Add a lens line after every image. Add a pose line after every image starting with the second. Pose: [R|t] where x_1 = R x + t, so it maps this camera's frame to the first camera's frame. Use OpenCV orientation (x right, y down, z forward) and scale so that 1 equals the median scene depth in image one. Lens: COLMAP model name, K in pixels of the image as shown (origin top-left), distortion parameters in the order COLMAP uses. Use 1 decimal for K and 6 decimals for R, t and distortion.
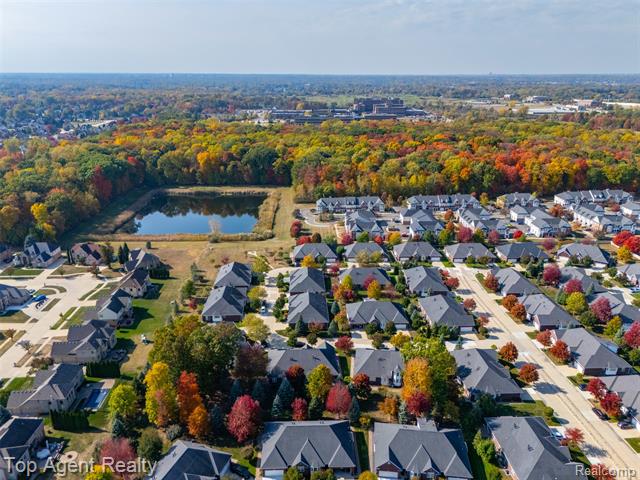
lens RADIAL K [[458.9, 0, 323.2], [0, 458.9, 245.6], [0, 0, 1]] dist [0.026268, -0.023178]
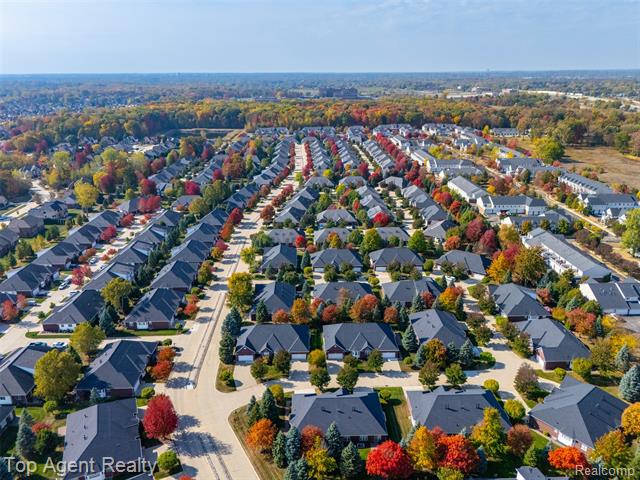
lens RADIAL K [[458.9, 0, 321.5], [0, 458.9, 236.9], [0, 0, 1]] dist [0.026268, -0.023178]
pose [[0.999900, -0.001292, -0.014061, 0.242495], [0.001085, 0.999892, -0.014683, 0.323032], [0.014079, 0.014666, 0.999793, -0.800432]]
